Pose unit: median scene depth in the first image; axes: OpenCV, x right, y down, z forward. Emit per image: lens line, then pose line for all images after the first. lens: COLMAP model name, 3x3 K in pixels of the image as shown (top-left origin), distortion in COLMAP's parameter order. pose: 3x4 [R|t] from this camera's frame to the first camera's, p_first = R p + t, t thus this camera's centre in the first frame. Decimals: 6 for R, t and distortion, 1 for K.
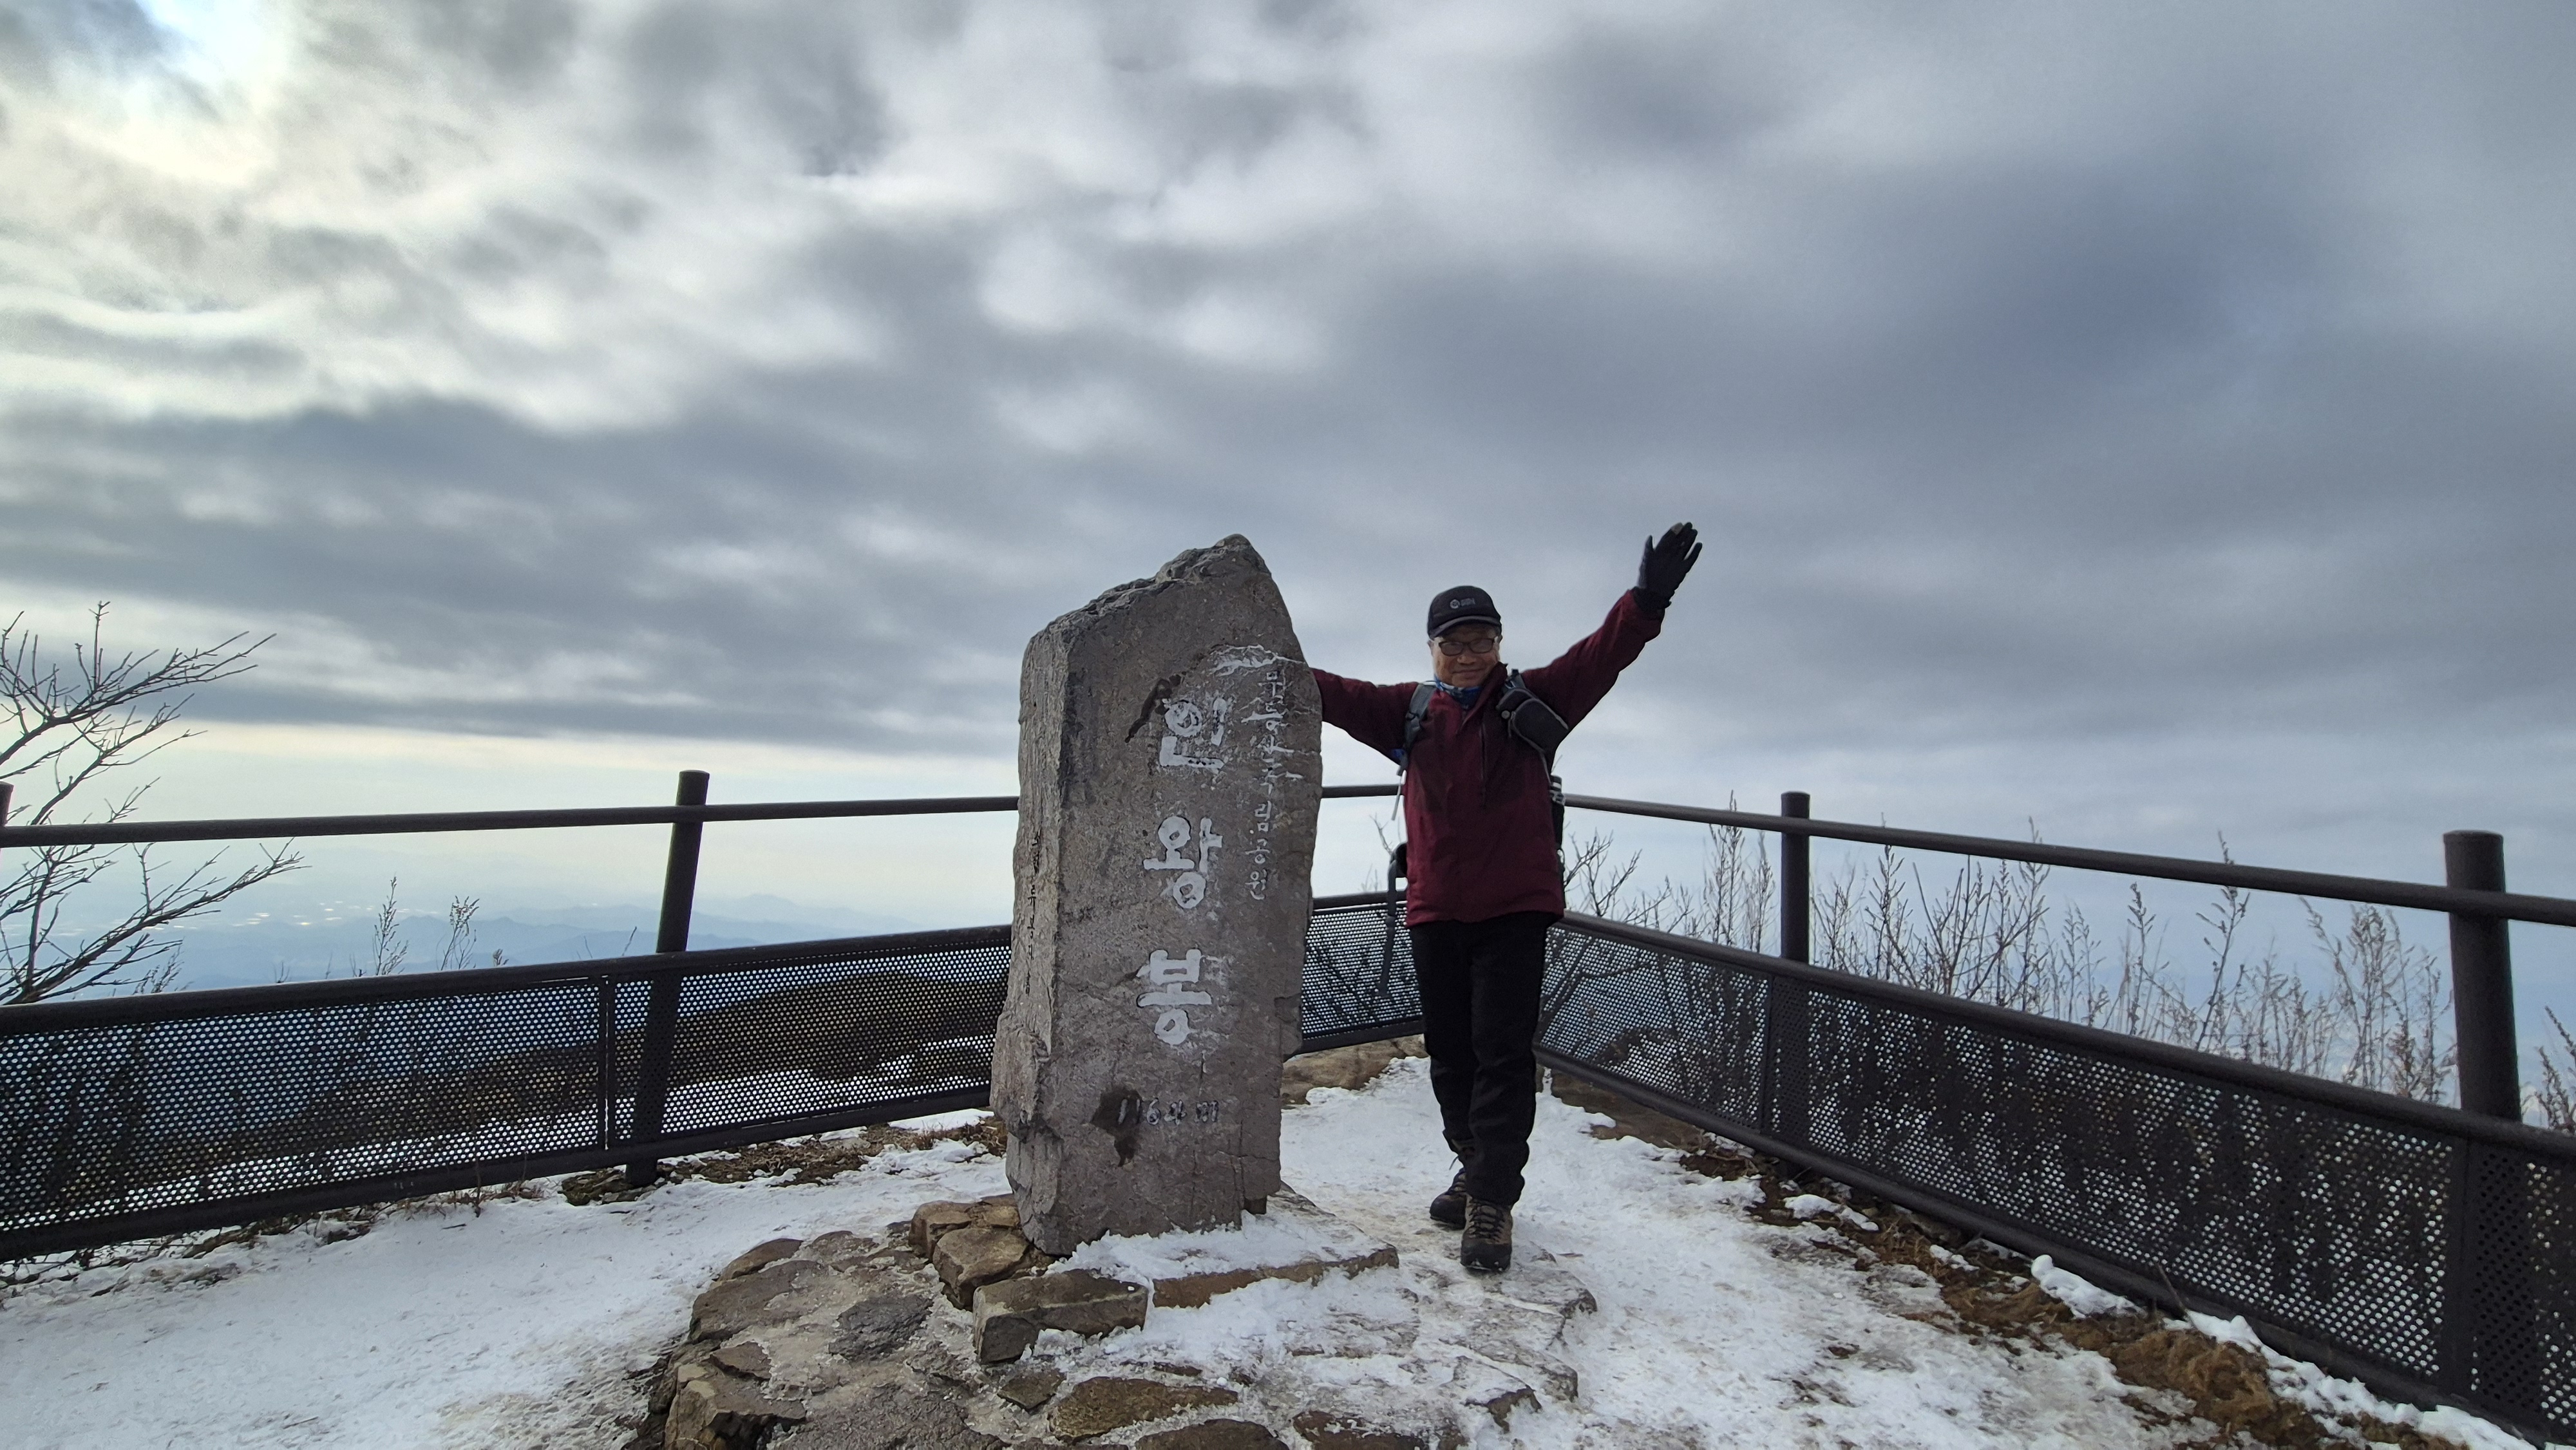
lens RADIAL K [[1186.1, 0, 1275.9], [0, 1186.1, 721.5], [0, 0, 1]] dist [0.005799, 0.001243]
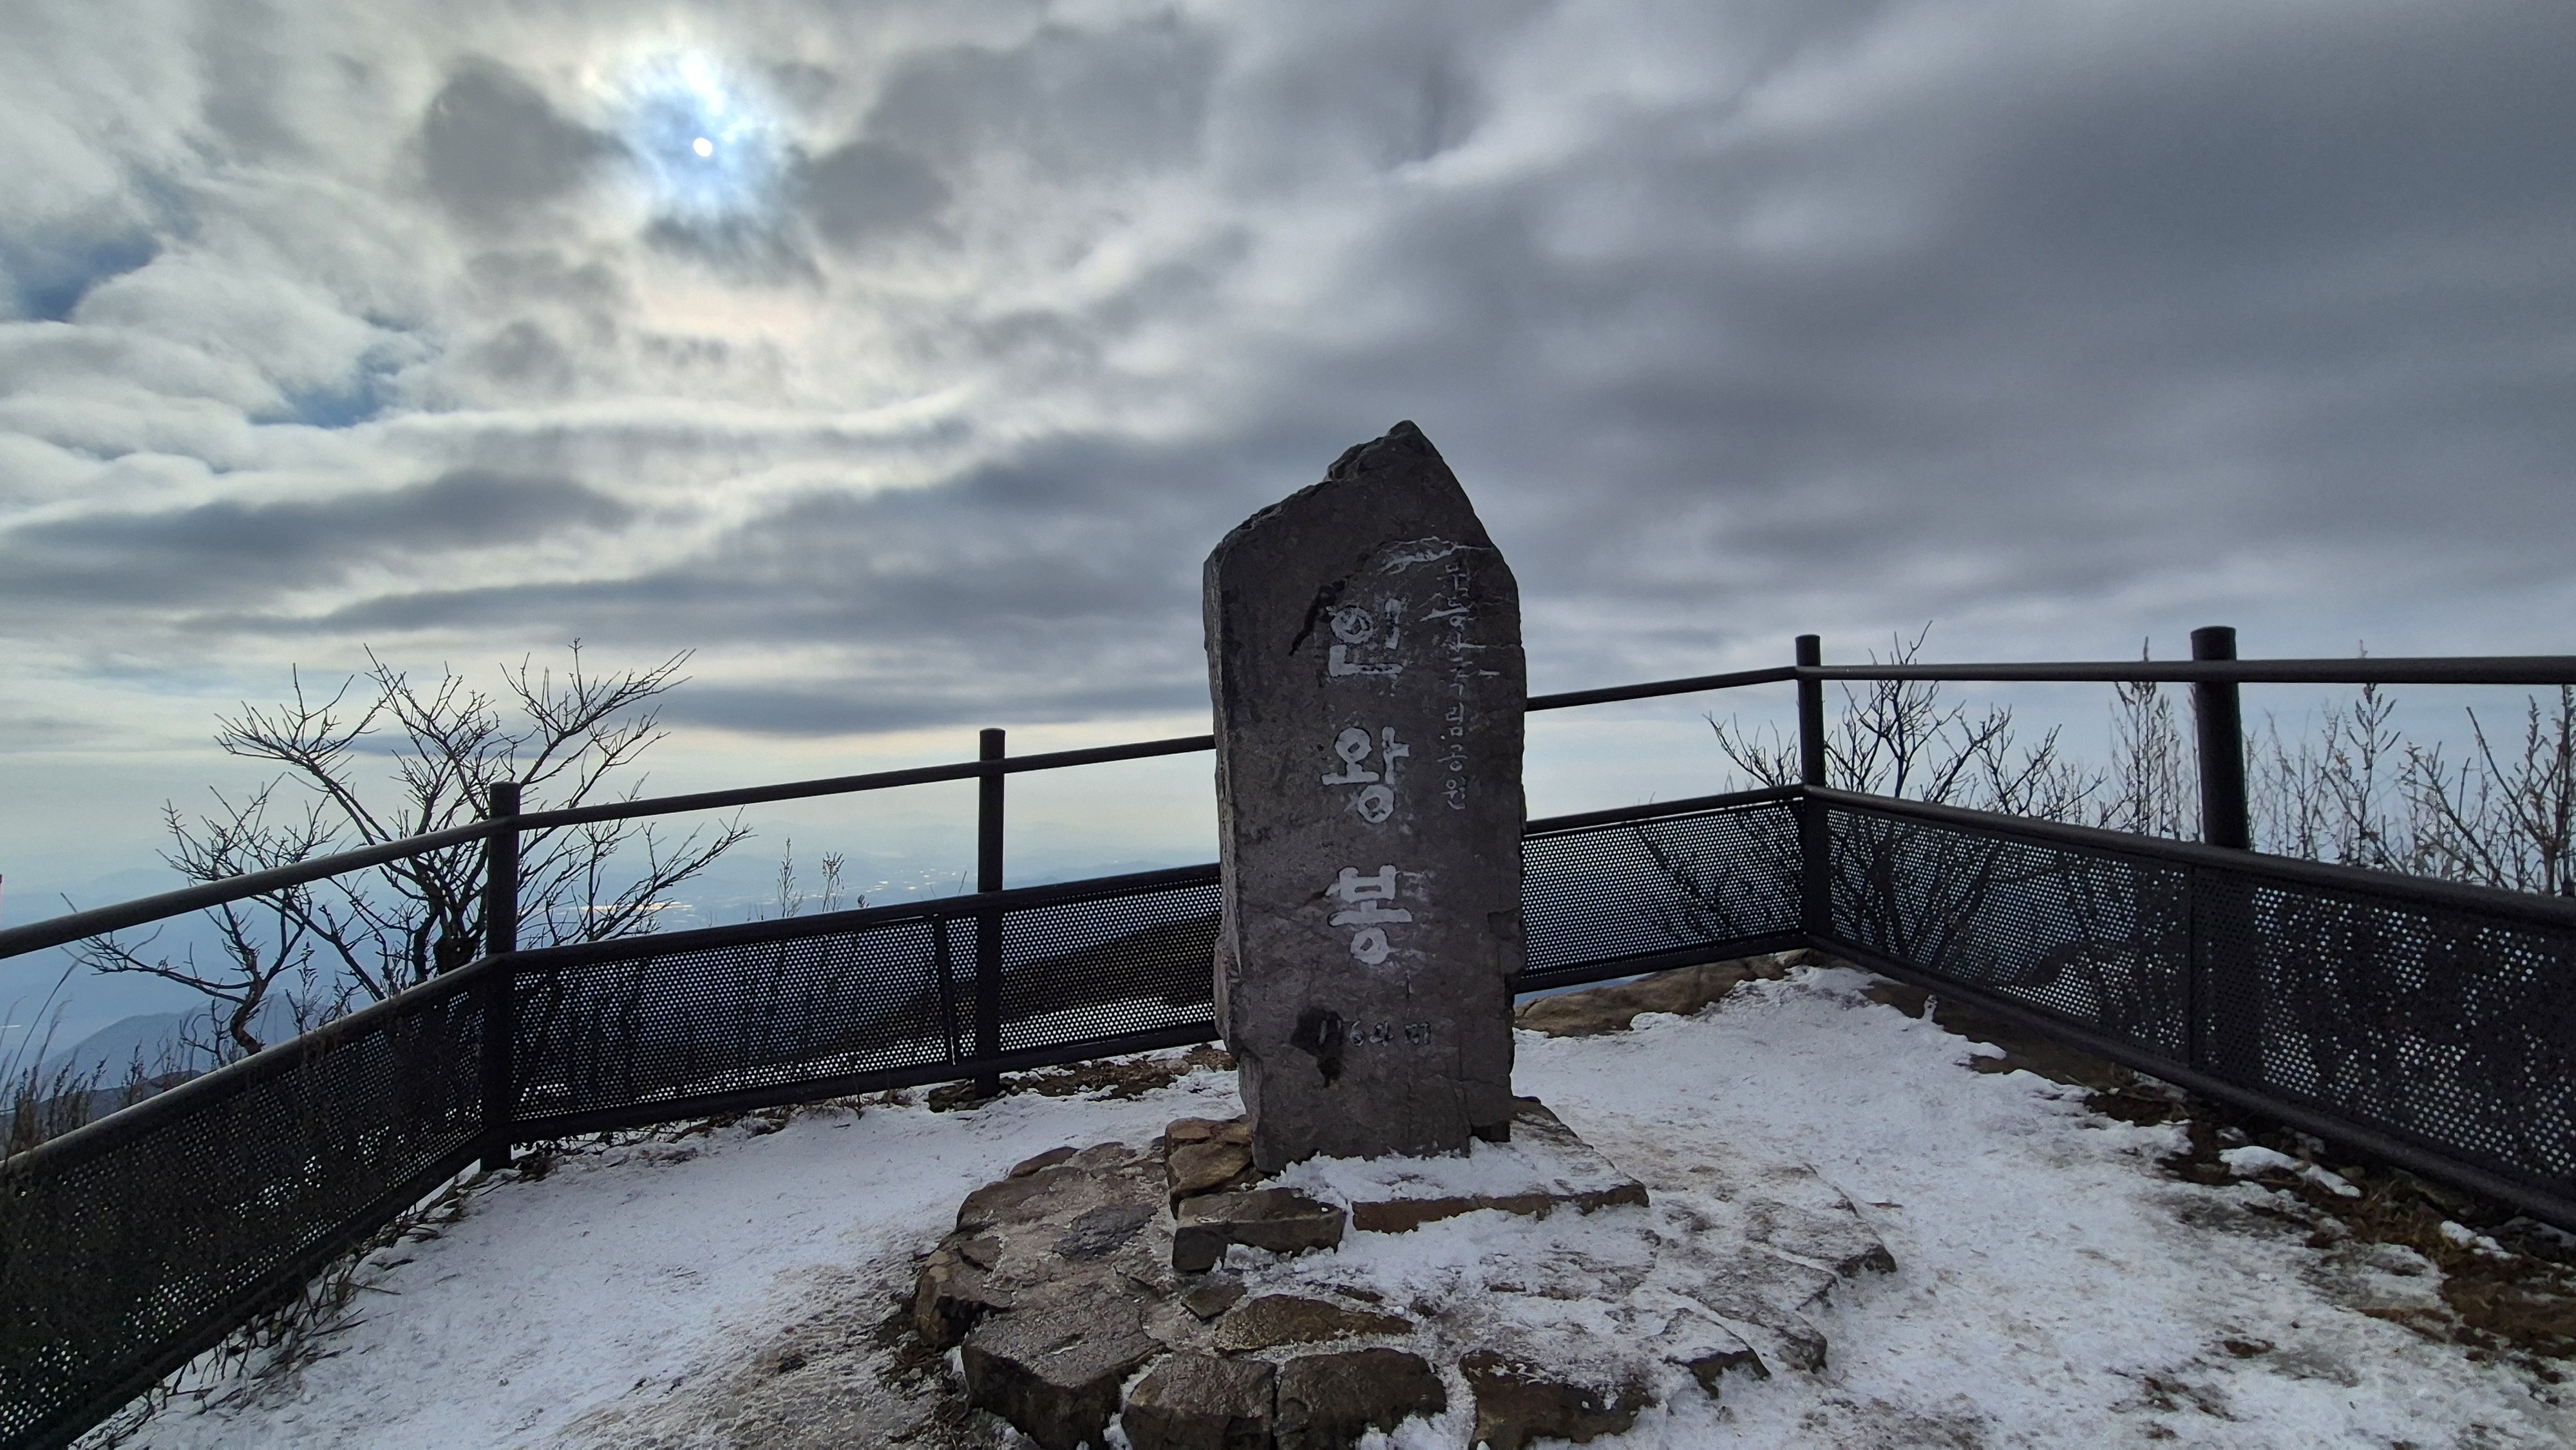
lens RADIAL K [[1186.1, 0, 1279.0], [0, 1186.1, 719.0], [0, 0, 1]] dist [0.005799, 0.001243]
pose [[0.925652, -0.092622, -0.366866, 0.201718], [0.111414, 0.993311, 0.030334, 0.035784], [0.361602, -0.068953, 0.929779, 0.089353]]
